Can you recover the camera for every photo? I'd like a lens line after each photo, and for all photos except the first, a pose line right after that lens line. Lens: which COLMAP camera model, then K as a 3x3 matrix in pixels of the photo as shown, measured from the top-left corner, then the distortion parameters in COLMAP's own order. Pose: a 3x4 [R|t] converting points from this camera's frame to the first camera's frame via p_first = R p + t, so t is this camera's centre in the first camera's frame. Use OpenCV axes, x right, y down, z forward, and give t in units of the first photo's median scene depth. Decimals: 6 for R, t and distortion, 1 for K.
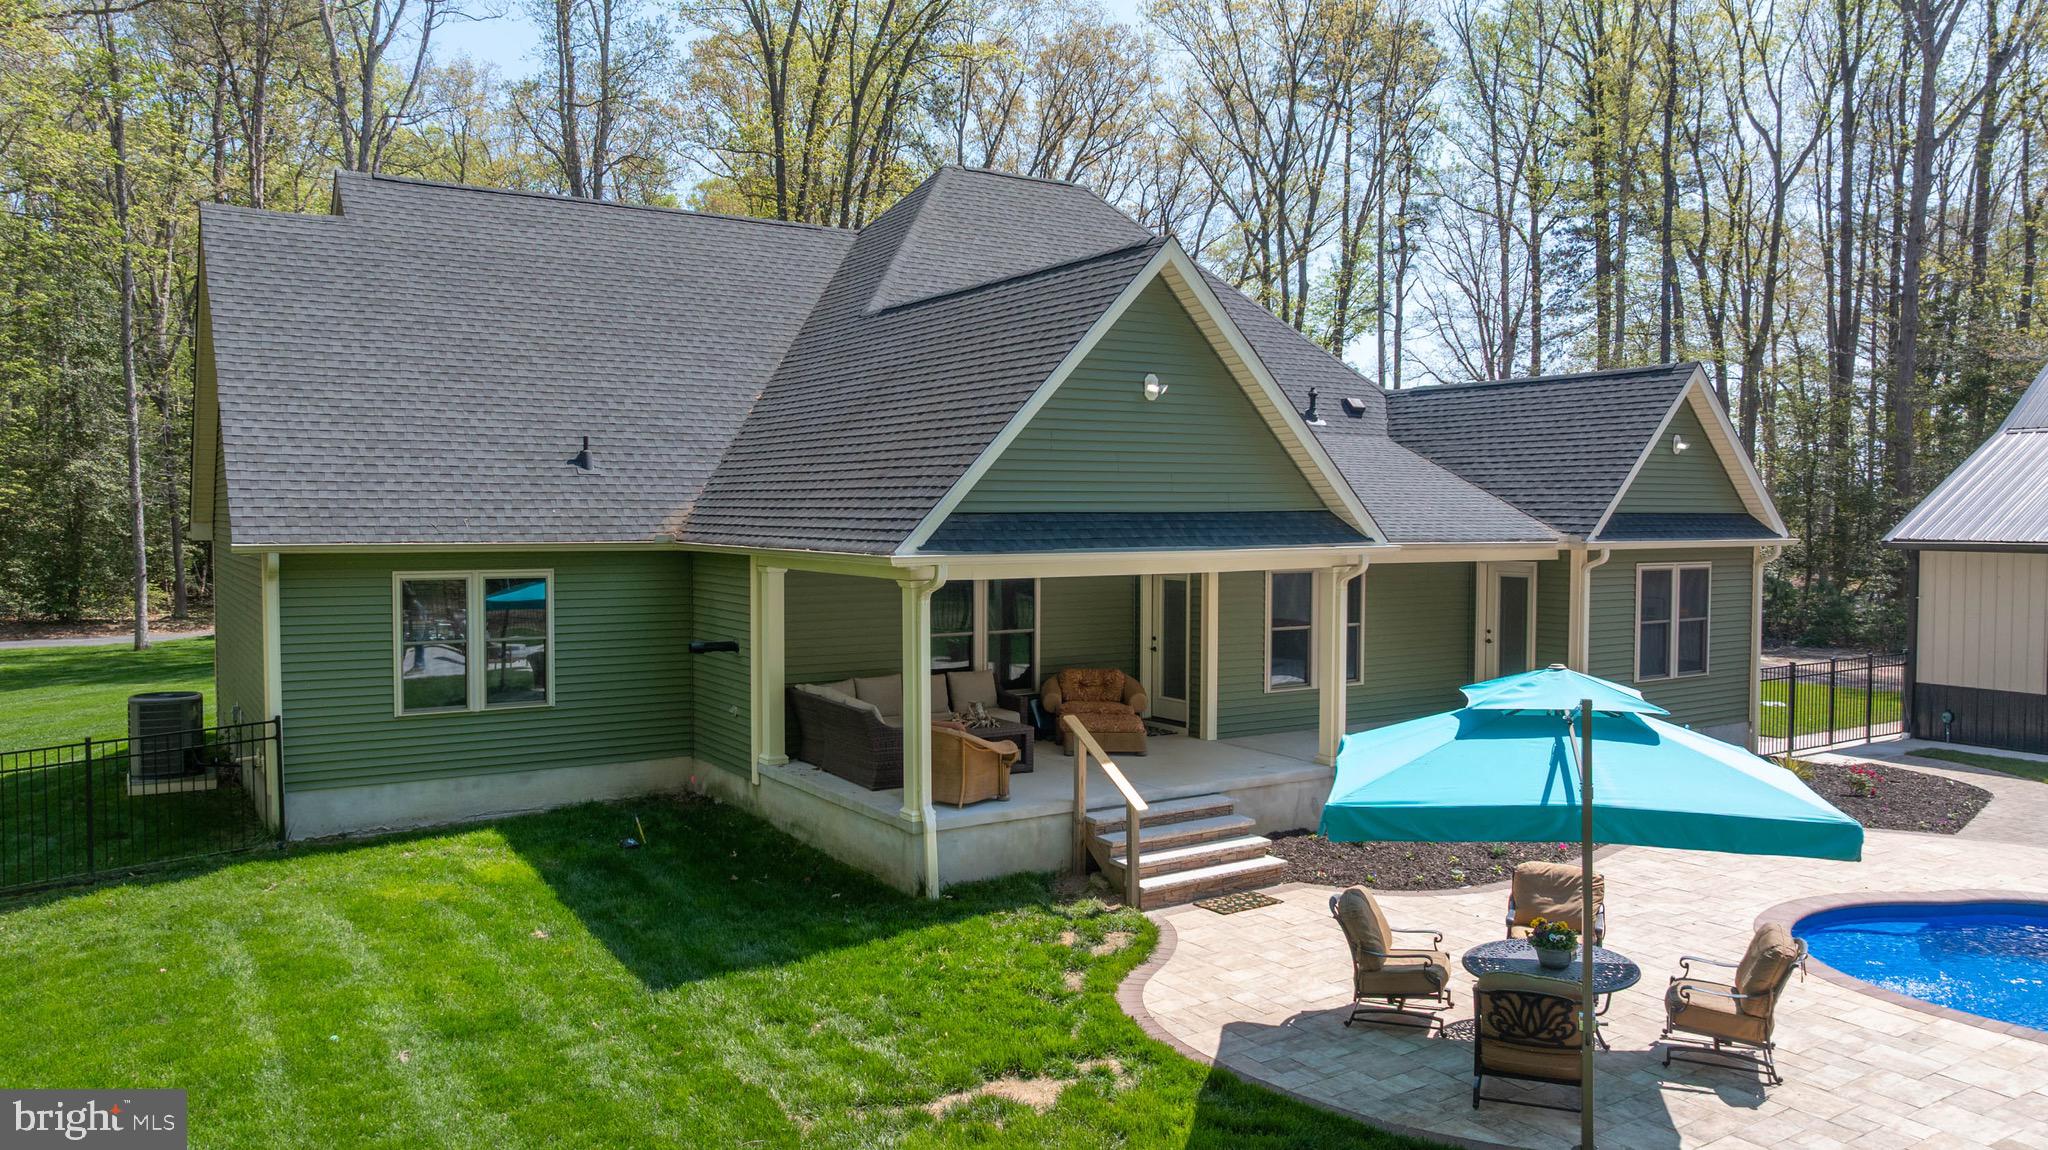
lens RADIAL K [[1452.0, 0, 1029.7], [0, 1452.0, 568.3], [0, 0, 1]] dist [-0.022440, 0.000785]
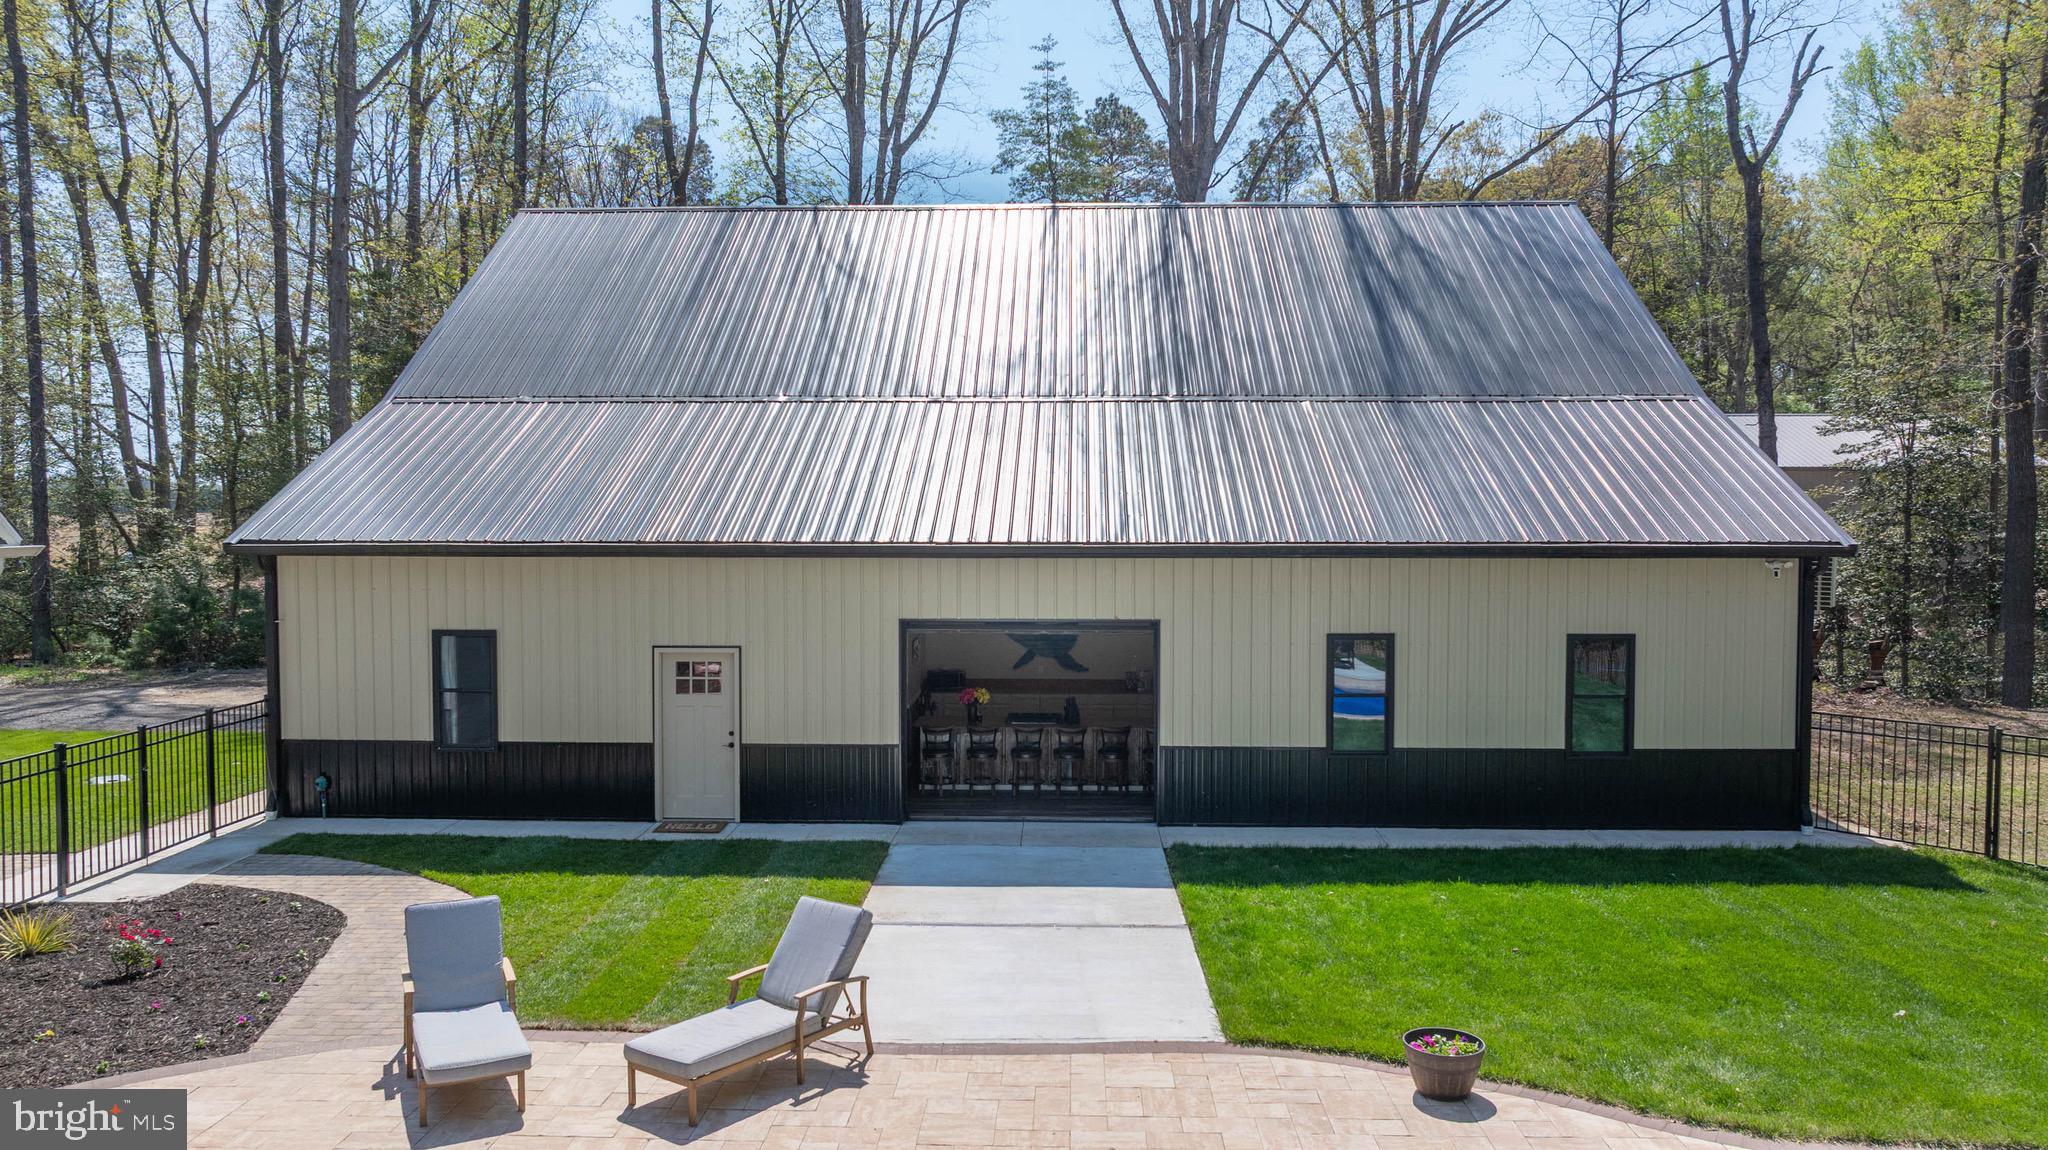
lens RADIAL K [[1452.0, 0, 1029.7], [0, 1452.0, 568.3], [0, 0, 1]] dist [-0.022440, 0.000785]
pose [[0.575690, -0.026136, 0.817250, 0.253747], [0.025305, 0.999580, 0.014142, -0.006644], [-0.817276, 0.012539, 0.576109, 0.288206]]
